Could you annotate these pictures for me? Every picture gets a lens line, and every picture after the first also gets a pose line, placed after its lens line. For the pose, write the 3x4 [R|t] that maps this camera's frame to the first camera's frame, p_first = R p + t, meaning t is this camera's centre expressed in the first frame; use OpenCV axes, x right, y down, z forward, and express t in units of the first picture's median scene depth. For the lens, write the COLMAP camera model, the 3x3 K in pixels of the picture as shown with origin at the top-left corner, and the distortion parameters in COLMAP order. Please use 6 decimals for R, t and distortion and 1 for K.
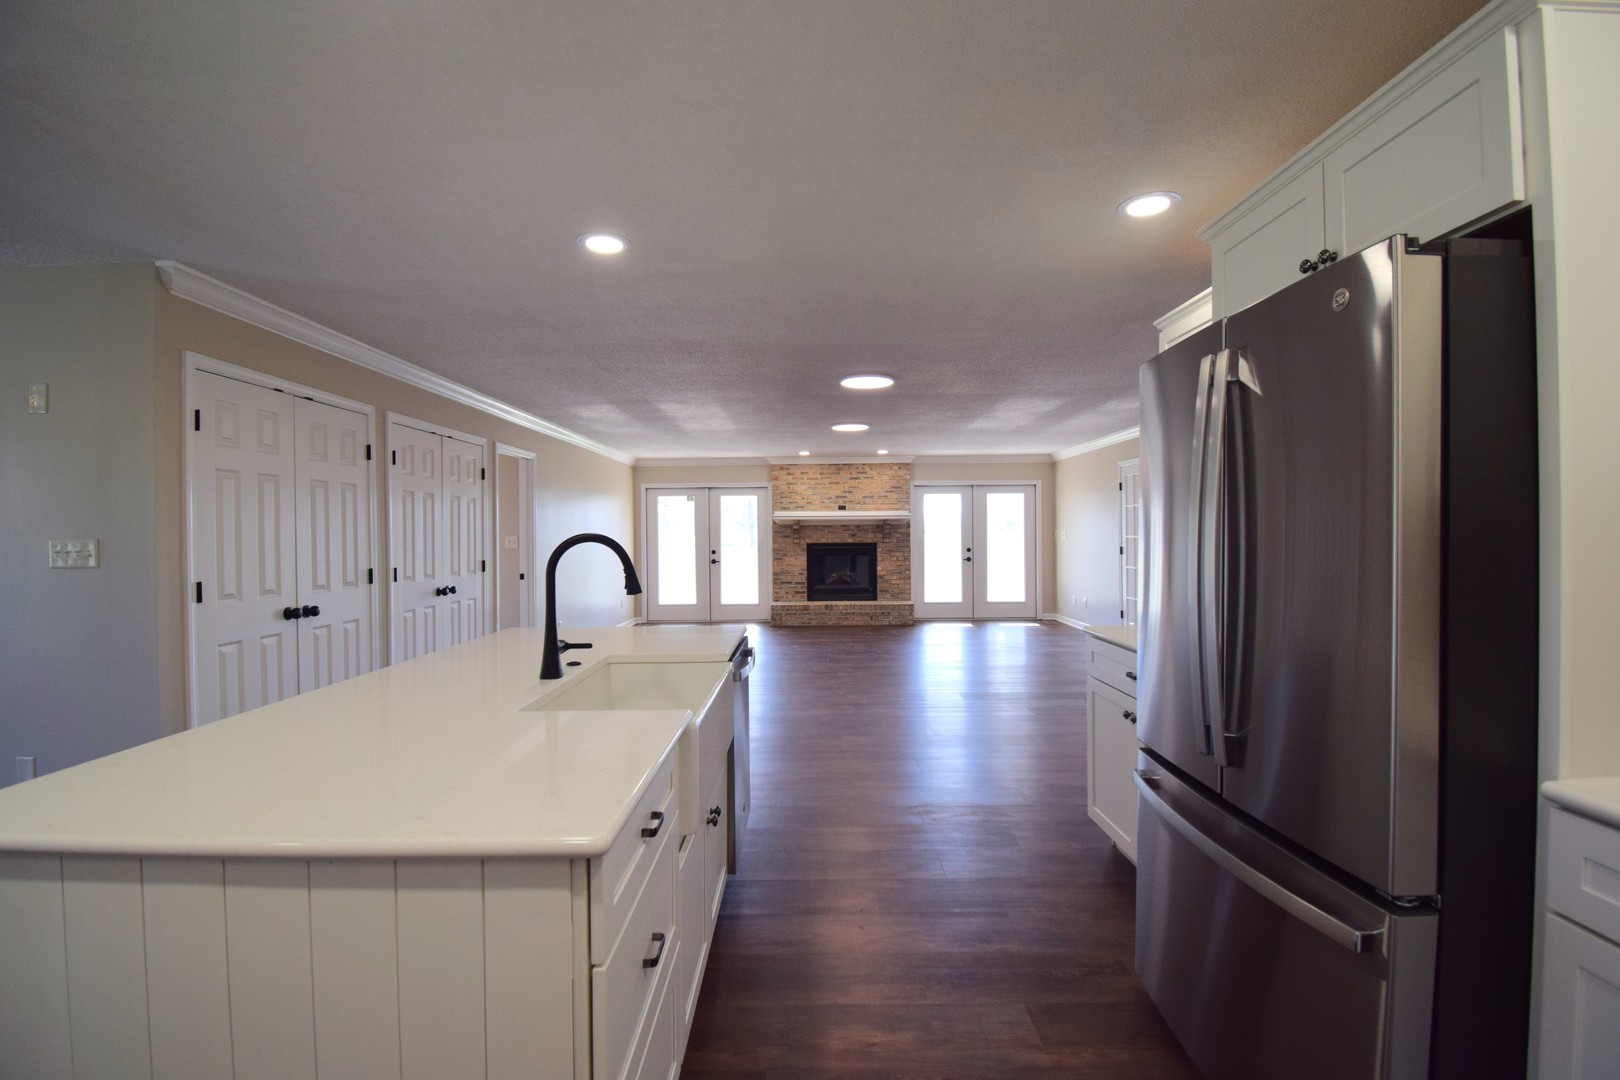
lens RADIAL K [[717.7, 0, 805.5], [0, 717.7, 536.5], [0, 0, 1]] dist [0.001170, -0.009331]
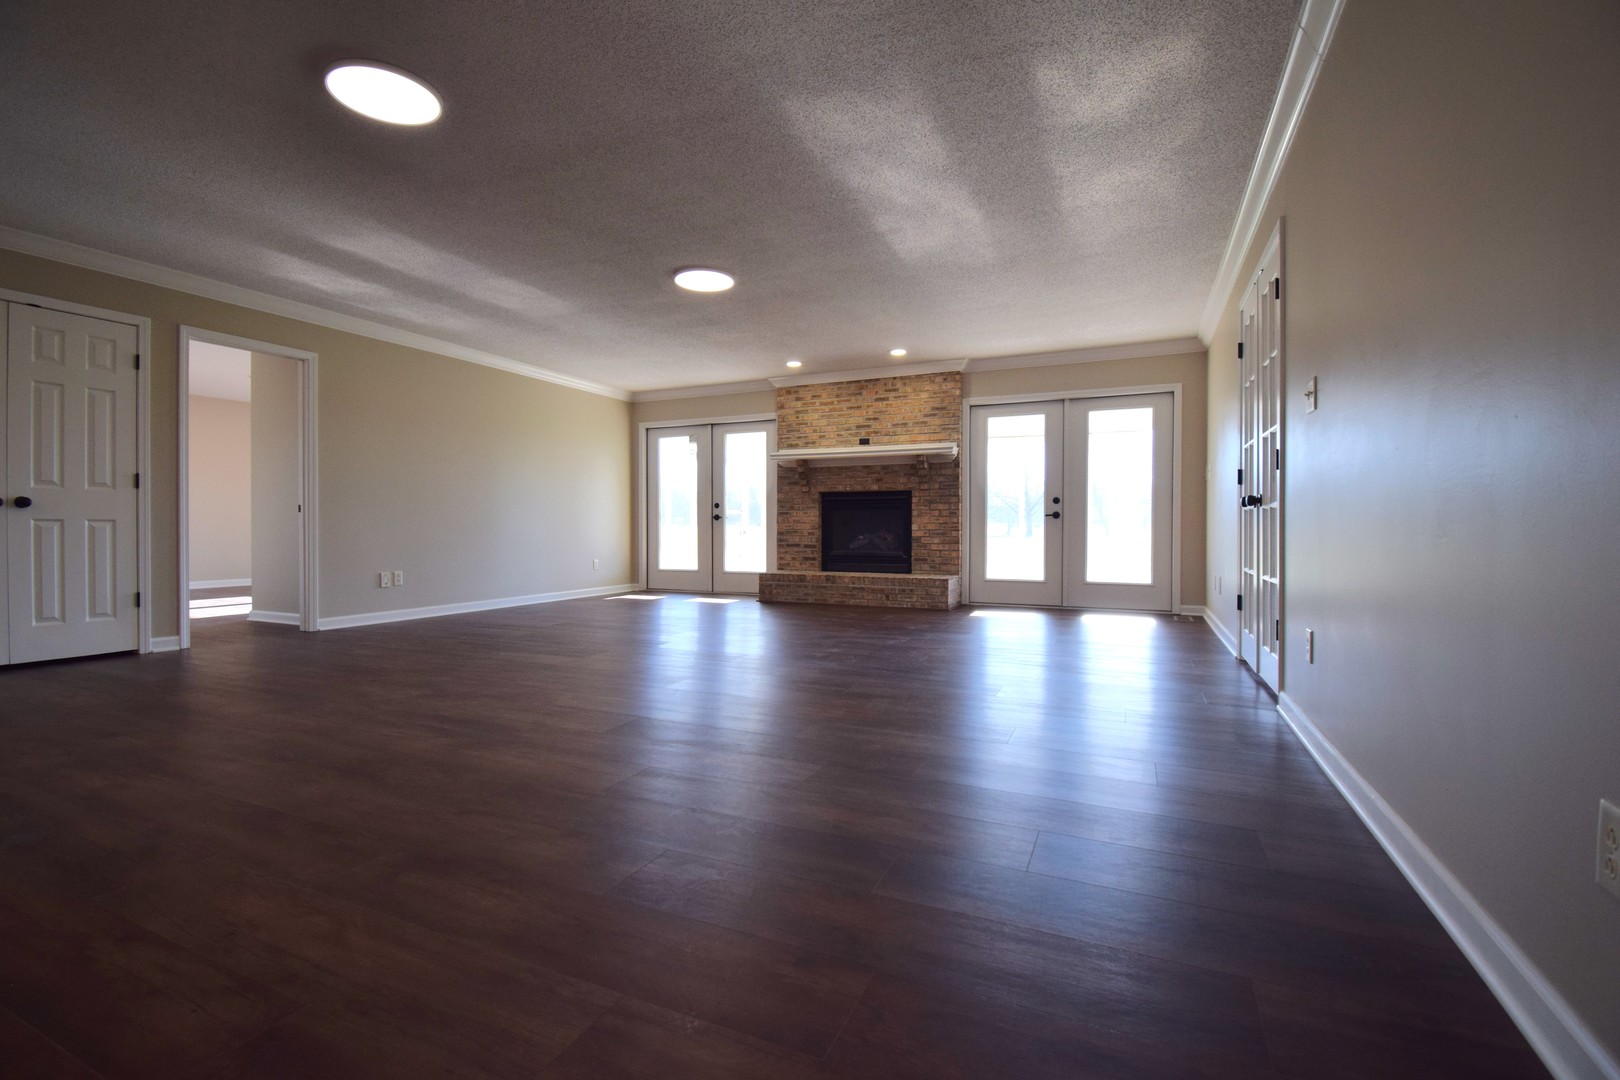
lens RADIAL K [[717.7, 0, 803.7], [0, 717.7, 536.8], [0, 0, 1]] dist [0.001170, -0.009331]
pose [[0.910606, 0.014177, -0.413031, 0.291728], [-0.010826, 0.999887, 0.010452, 0.047593], [0.413133, -0.005046, 0.910657, 0.324286]]
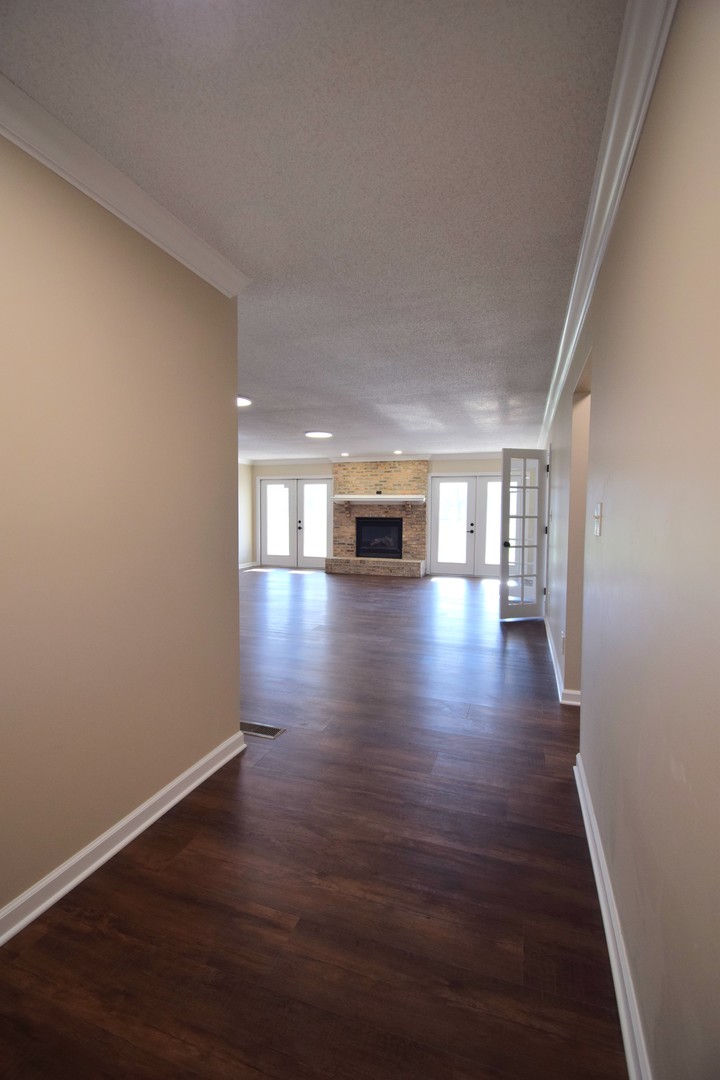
lens RADIAL K [[478.5, 0, 356.4], [0, 478.5, 540.4], [0, 0, 1]] dist [0.001170, -0.009331]
pose [[0.945756, 0.035446, -0.322937, 0.317550], [-0.016896, 0.998051, 0.060067, -0.001861], [0.324437, -0.051352, 0.944512, 0.086208]]
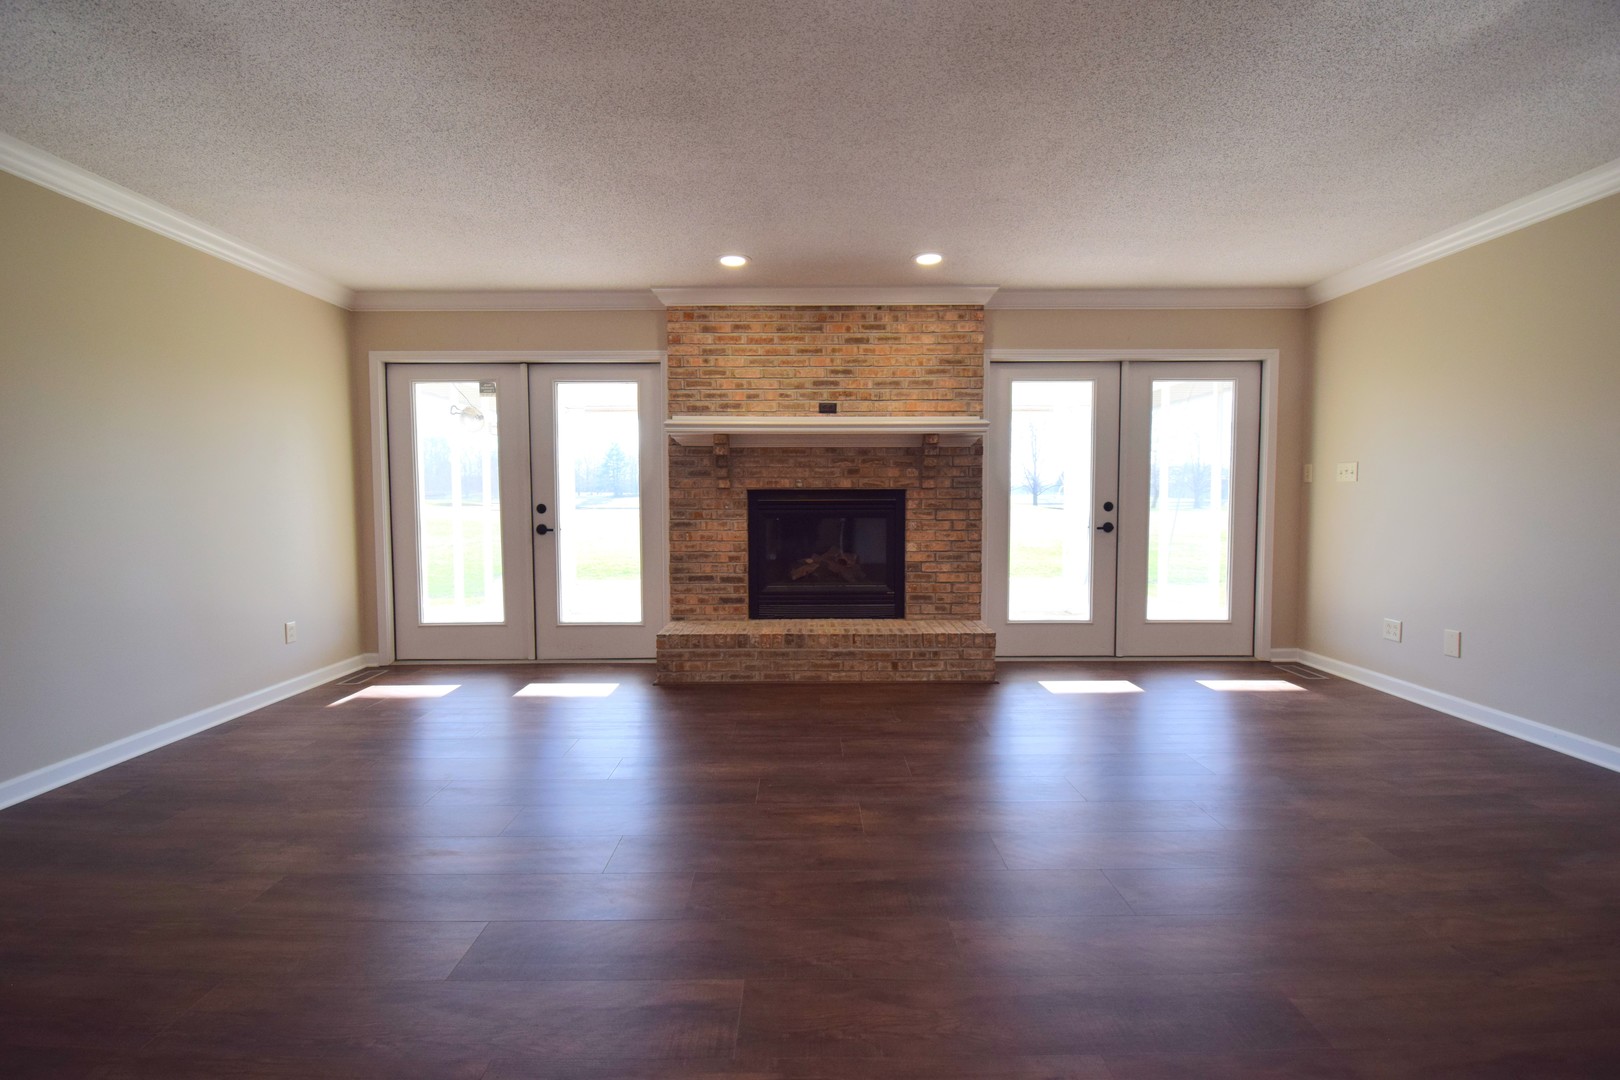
lens RADIAL K [[717.7, 0, 811.0], [0, 717.7, 535.7], [0, 0, 1]] dist [0.001170, -0.009331]
pose [[0.999907, 0.004277, 0.012919, 0.035285], [-0.004937, 0.998661, 0.051501, 0.014915], [-0.012681, -0.051560, 0.998589, 0.559123]]
